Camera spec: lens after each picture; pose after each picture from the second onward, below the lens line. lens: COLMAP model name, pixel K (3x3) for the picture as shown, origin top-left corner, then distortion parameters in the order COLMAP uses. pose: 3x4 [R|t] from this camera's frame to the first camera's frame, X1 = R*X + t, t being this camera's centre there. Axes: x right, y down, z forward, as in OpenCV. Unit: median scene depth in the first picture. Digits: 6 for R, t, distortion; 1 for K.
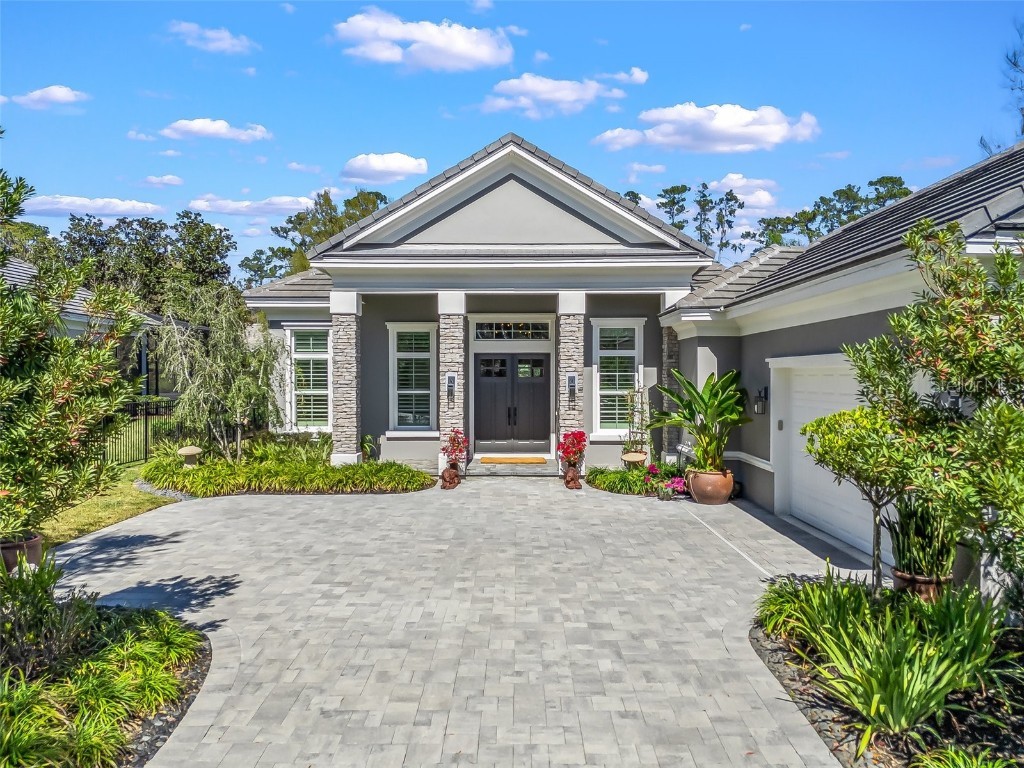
lens RADIAL K [[784.5, 0, 512.0], [0, 784.5, 384.0], [0, 0, 1]] dist [0.104223, -0.129419]
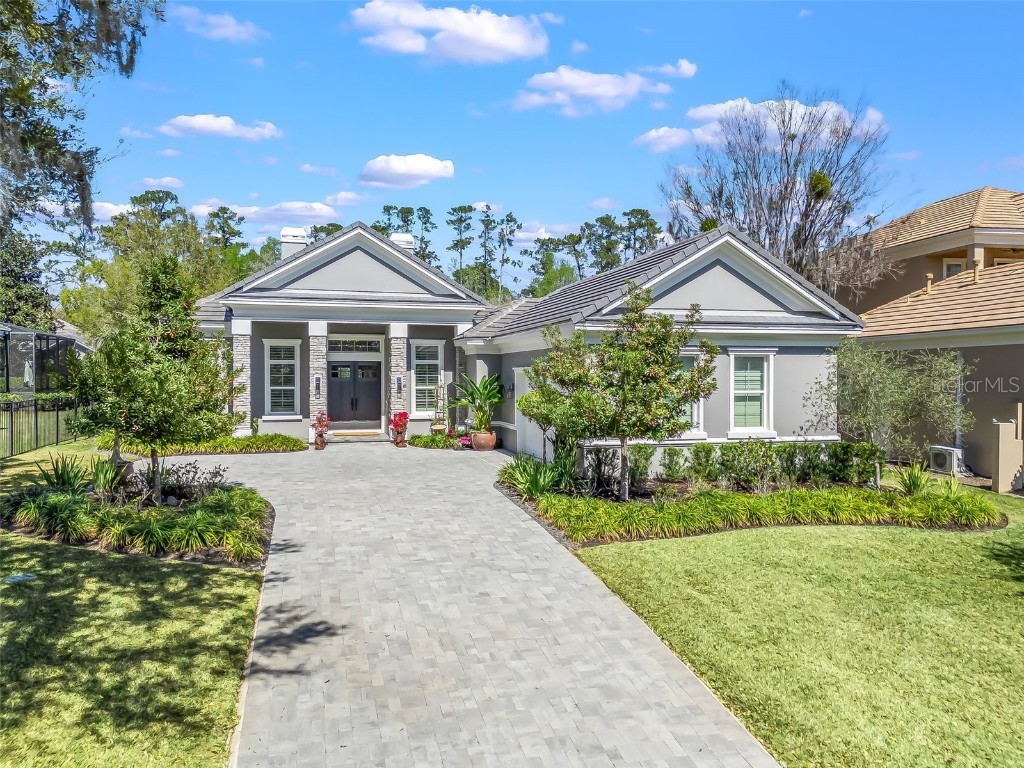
lens RADIAL K [[749.3, 0, 538.2], [0, 749.3, 386.1], [0, 0, 1]] dist [0.051964, -0.048377]
pose [[0.954333, -0.001758, 0.298740, -0.103254], [0.000993, 0.999996, 0.002711, 0.004189], [-0.298744, -0.002290, 0.954331, -0.498582]]
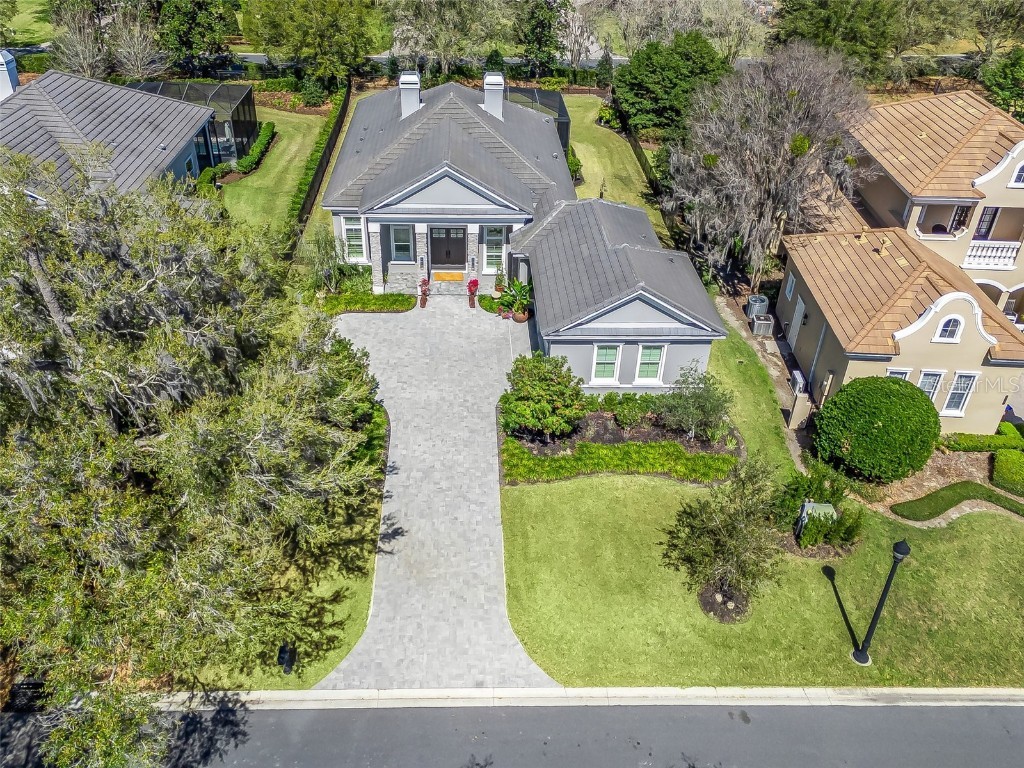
lens RADIAL K [[784.5, 0, 512.0], [0, 784.5, 384.0], [0, 0, 1]] dist [0.104223, -0.129419]
pose [[0.997447, -0.004881, 0.071250, 0.022030], [-0.034286, 0.842447, 0.537687, -0.953860], [-0.062648, -0.538757, 0.840129, -1.193038]]
